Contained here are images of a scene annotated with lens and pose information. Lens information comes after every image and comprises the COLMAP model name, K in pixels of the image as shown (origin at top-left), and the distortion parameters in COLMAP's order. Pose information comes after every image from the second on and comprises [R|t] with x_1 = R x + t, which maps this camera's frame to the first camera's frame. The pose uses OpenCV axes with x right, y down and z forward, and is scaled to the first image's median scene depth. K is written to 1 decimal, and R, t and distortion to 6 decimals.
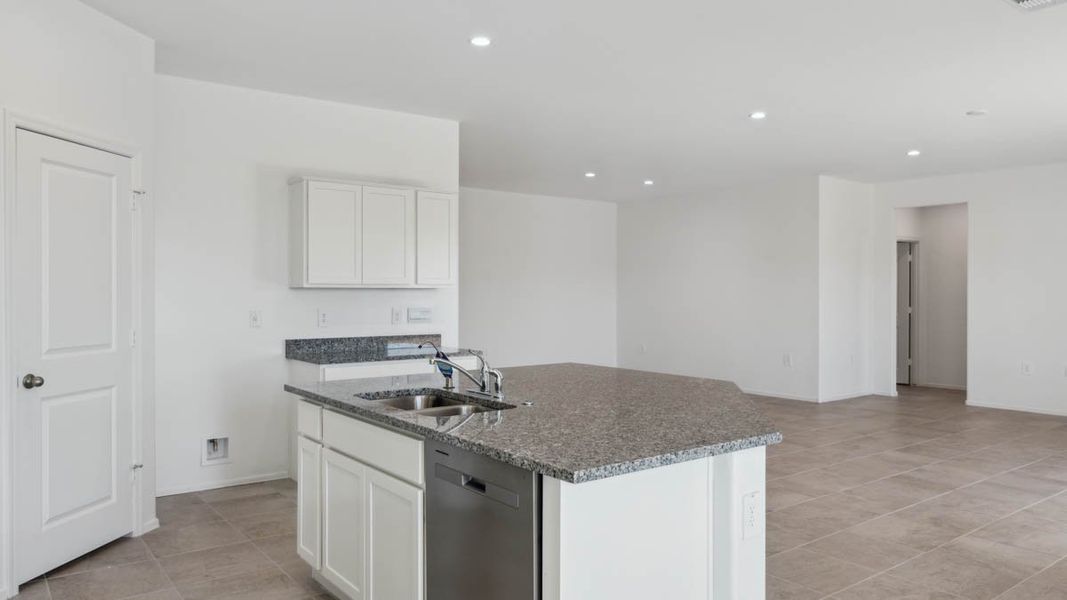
lens RADIAL K [[740.6, 0, 538.6], [0, 740.6, 296.5], [0, 0, 1]] dist [0.000828, -0.001240]
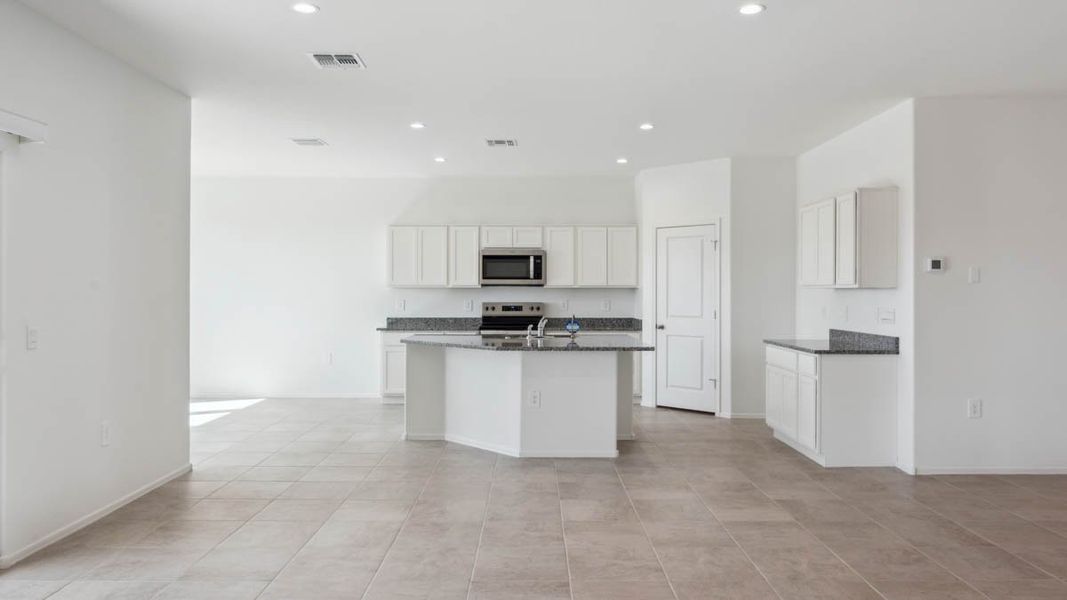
lens RADIAL K [[750.3, 0, 542.6], [0, 750.3, 288.8], [0, 0, 1]] dist [-0.002895, -0.001098]
pose [[-0.592418, -0.005592, -0.805611, 1.322988], [-0.007788, 0.999969, -0.001214, -0.007550], [0.805593, 0.005555, -0.592443, 1.787316]]
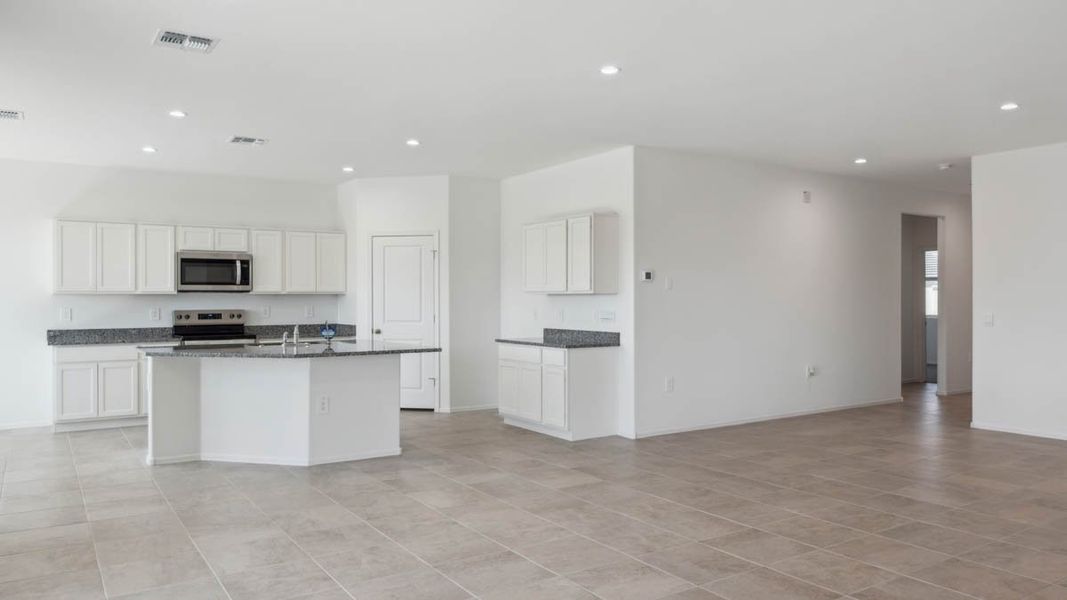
lens RADIAL K [[746.1, 0, 534.9], [0, 746.1, 302.5], [0, 0, 1]] dist [0.001616, -0.002344]
pose [[-0.061842, 0.004483, -0.998076, 1.576723], [-0.004175, 0.999980, 0.004750, -0.002914], [0.998077, 0.004461, -0.061822, 1.403682]]
